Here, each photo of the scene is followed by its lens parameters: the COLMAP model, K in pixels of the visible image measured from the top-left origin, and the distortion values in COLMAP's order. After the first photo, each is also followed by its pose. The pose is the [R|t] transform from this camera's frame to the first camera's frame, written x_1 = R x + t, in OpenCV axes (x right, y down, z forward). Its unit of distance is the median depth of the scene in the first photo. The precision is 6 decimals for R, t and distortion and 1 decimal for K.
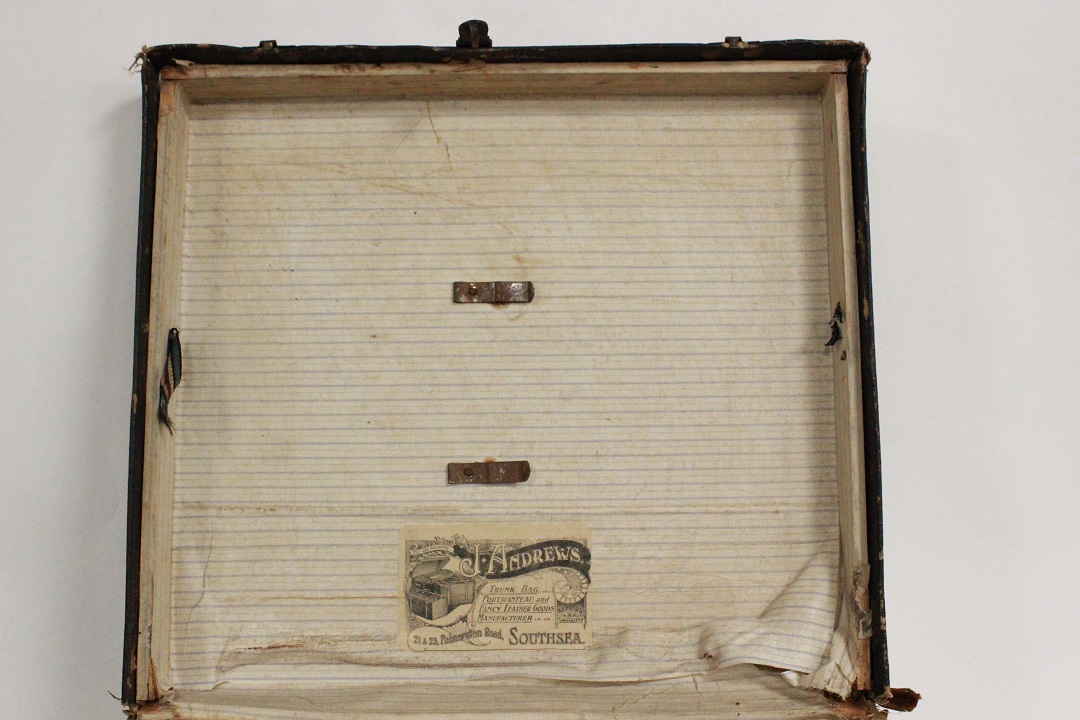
lens RADIAL K [[1235.0, 0, 540.3], [0, 1235.0, 367.9], [0, 0, 1]] dist [-0.088315, 0.000000]
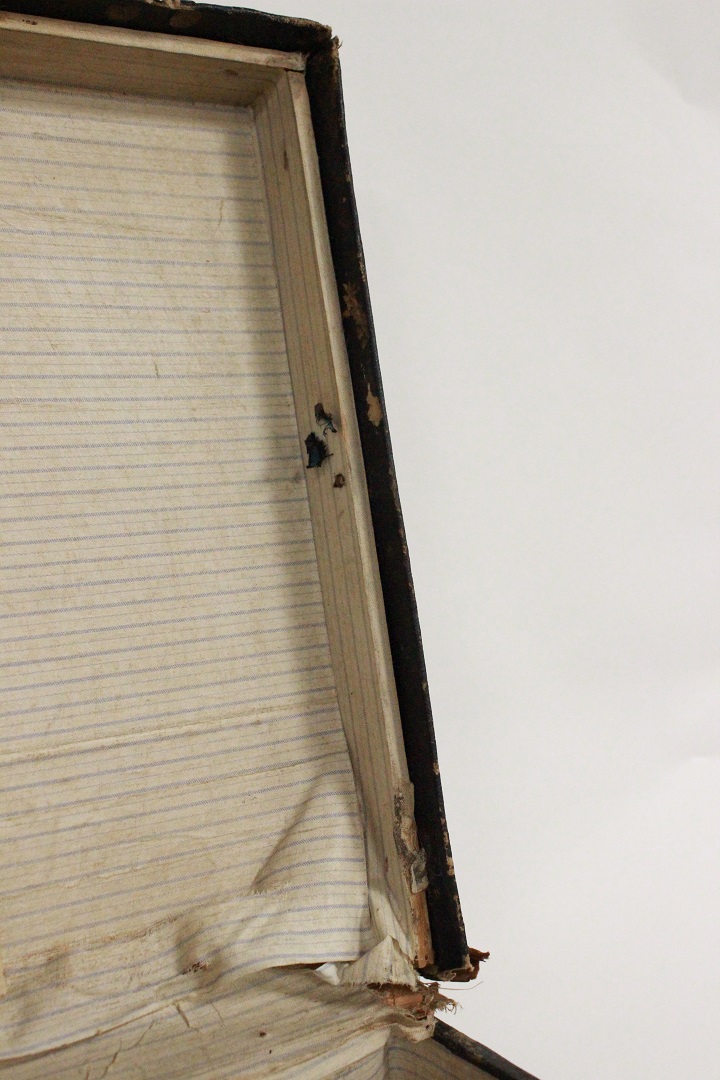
lens RADIAL K [[1277.6, 0, 352.4], [0, 1277.6, 535.8], [0, 0, 1]] dist [-0.067723, 0.000000]
pose [[0.842335, -0.062077, 0.535367, -0.124649], [0.062566, 0.997891, 0.017268, 0.008453], [-0.535310, 0.018951, 0.844443, 0.392011]]
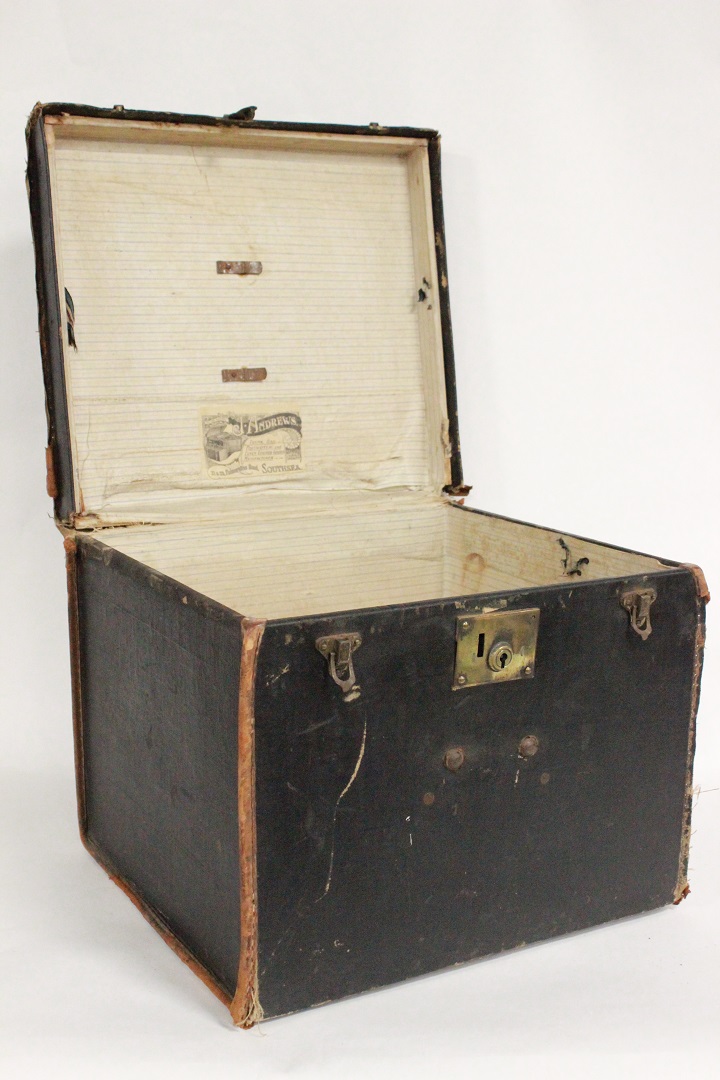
lens RADIAL K [[1352.7, 0, 357.8], [0, 1352.7, 546.2], [0, 0, 1]] dist [-0.063155, 0.000000]
pose [[0.888082, -0.070847, 0.454193, -0.770334], [0.002374, 0.988746, 0.149586, 0.040104], [-0.459679, -0.131766, 0.878256, -0.747266]]
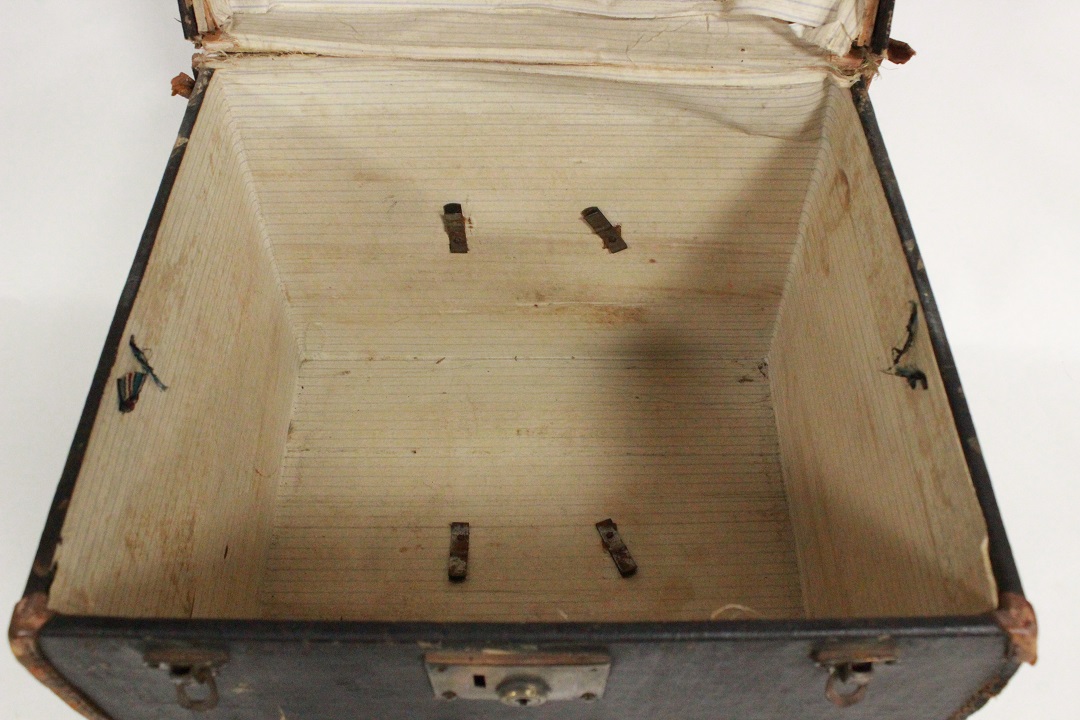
lens RADIAL K [[996.9, 0, 536.9], [0, 996.9, 366.9], [0, 0, 1]] dist [-0.096153, 0.000000]
pose [[0.996425, 0.062070, -0.057310, 0.044113], [-0.002721, 0.701603, 0.712563, -0.137369], [0.084438, -0.709859, 0.699264, 0.167763]]
